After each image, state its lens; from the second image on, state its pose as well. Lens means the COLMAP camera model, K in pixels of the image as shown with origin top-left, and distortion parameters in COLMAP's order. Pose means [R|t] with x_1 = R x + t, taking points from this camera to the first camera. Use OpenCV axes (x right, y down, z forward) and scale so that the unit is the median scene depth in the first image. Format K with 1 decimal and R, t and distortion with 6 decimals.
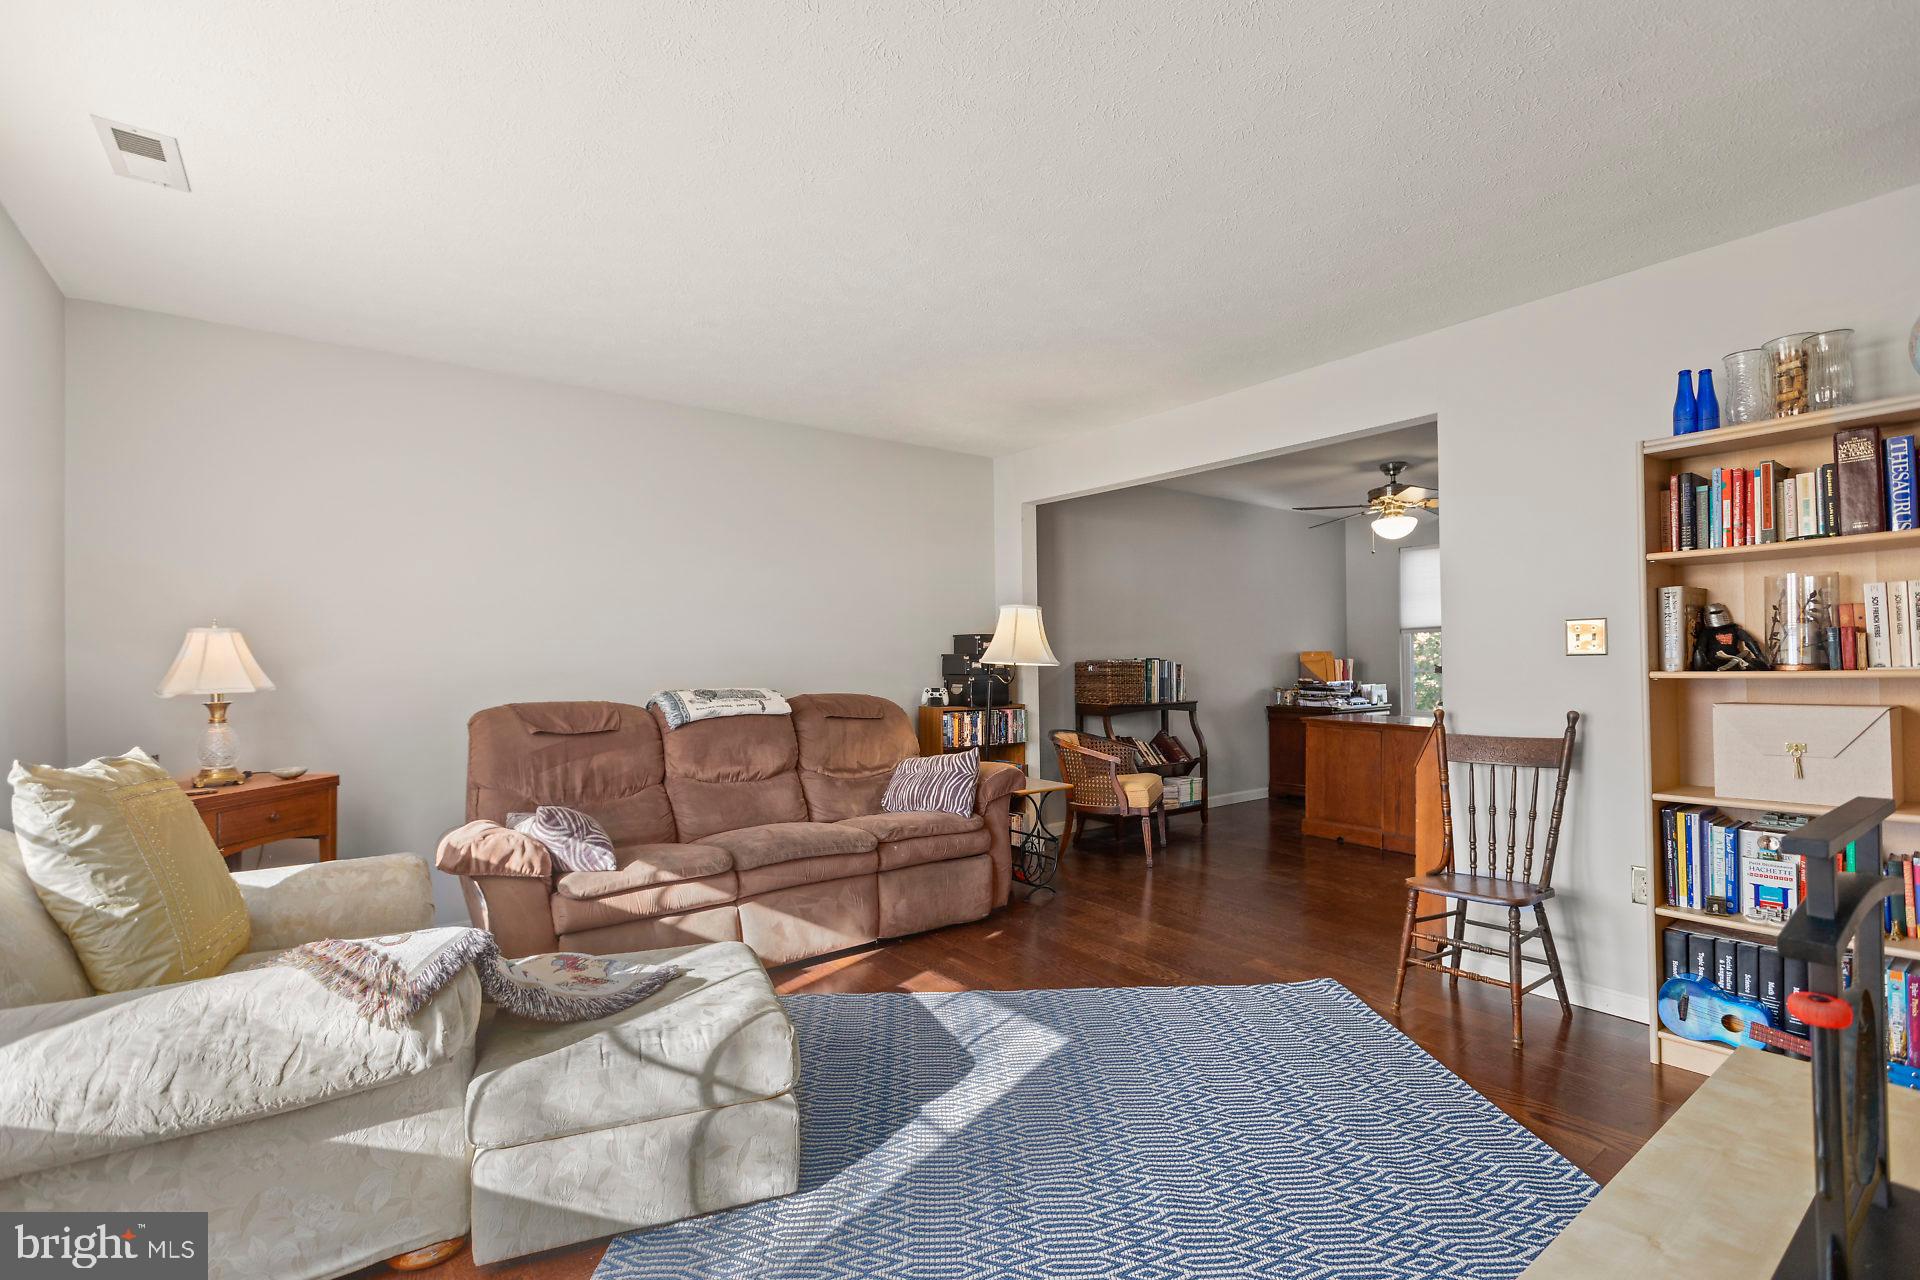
lens RADIAL K [[871.4, 0, 956.1], [0, 871.4, 645.4], [0, 0, 1]] dist [0.002484, -0.001053]
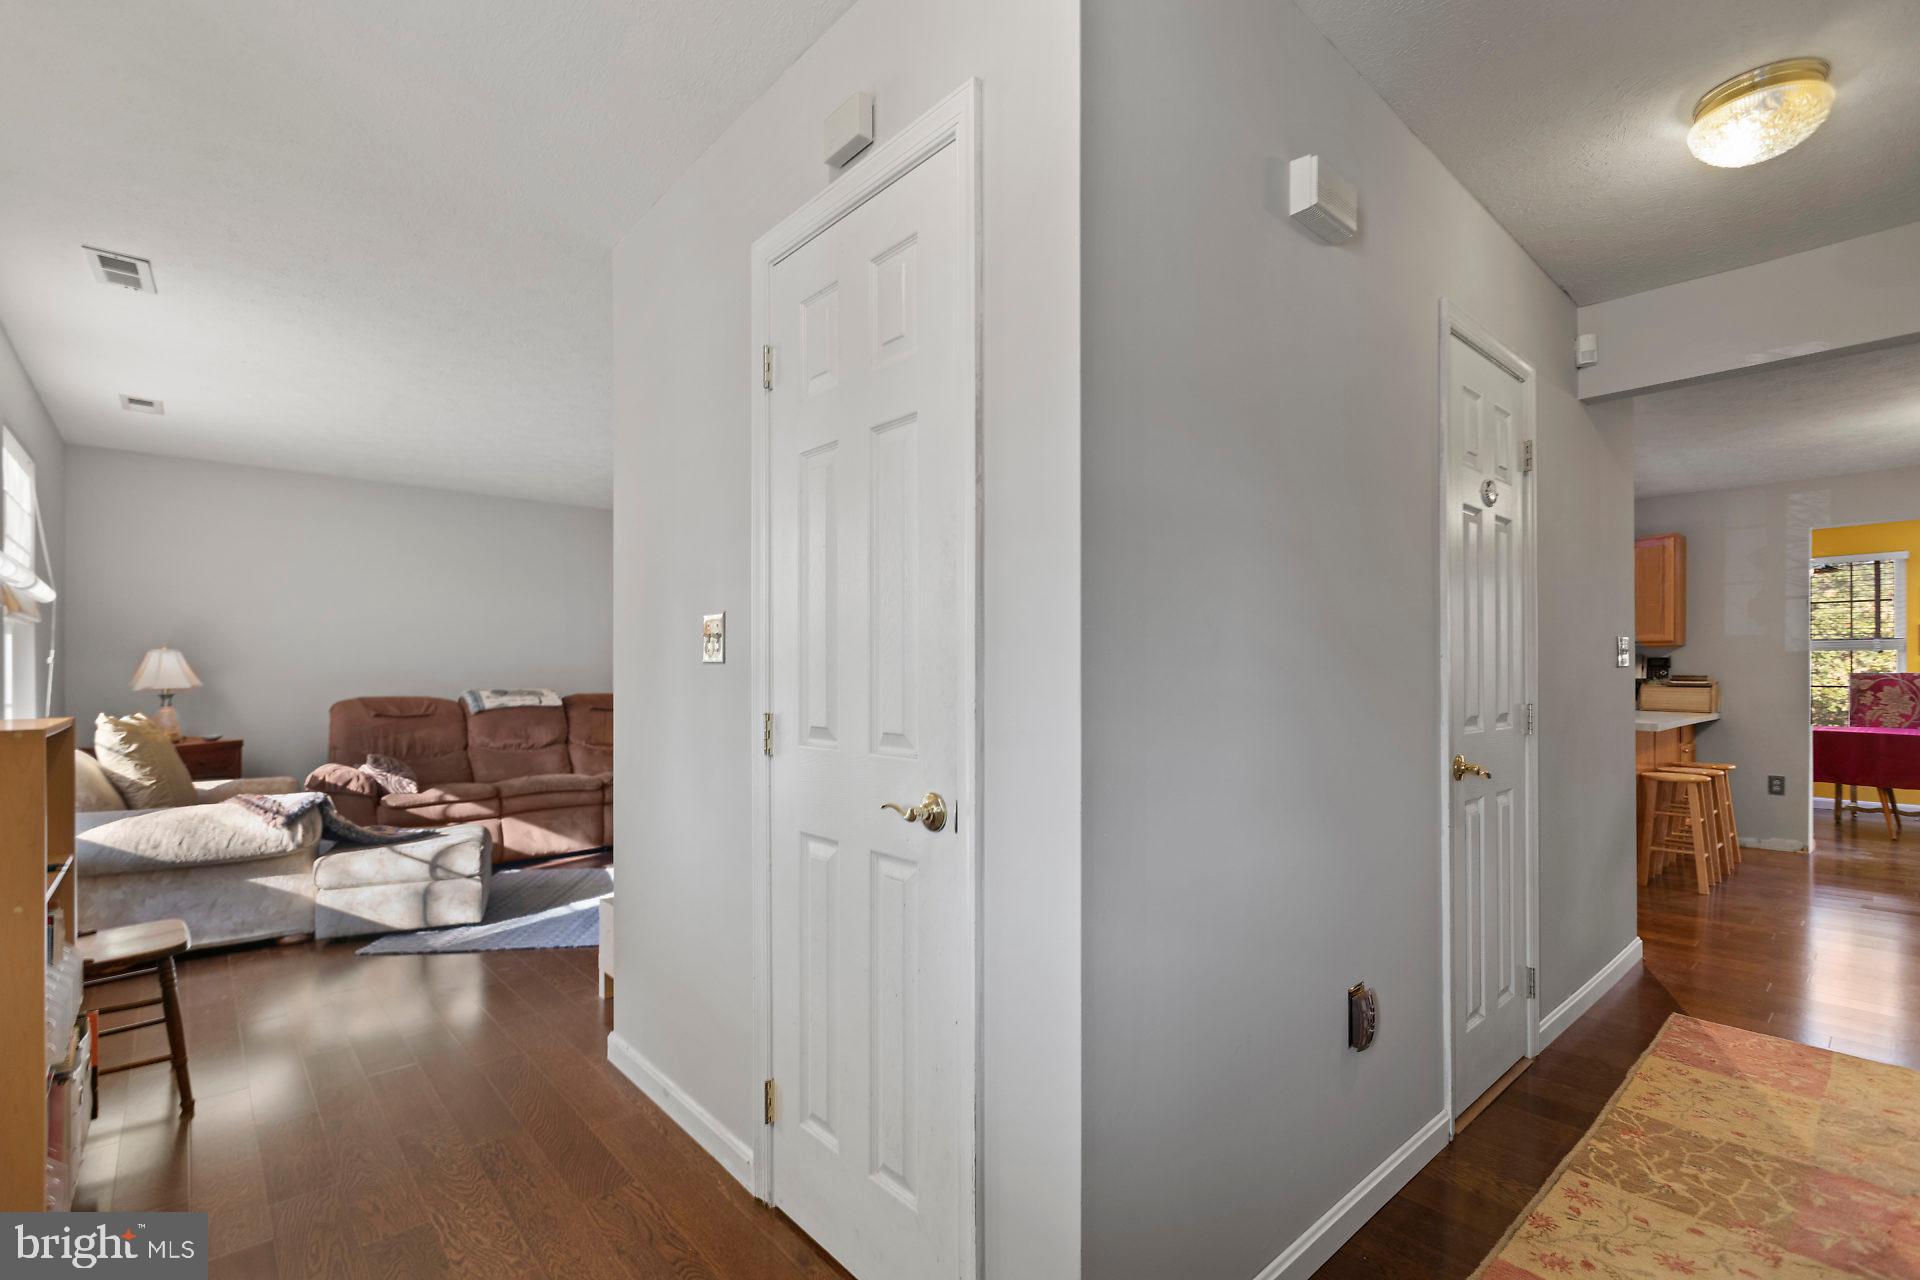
lens RADIAL K [[871.4, 0, 962.3], [0, 871.4, 658.1], [0, 0, 1]] dist [0.002484, -0.001053]
pose [[0.995805, 0.008684, 0.091093, 0.540939], [-0.009004, 0.999955, 0.003109, -0.022524], [-0.091062, -0.003916, 0.995838, -0.838946]]
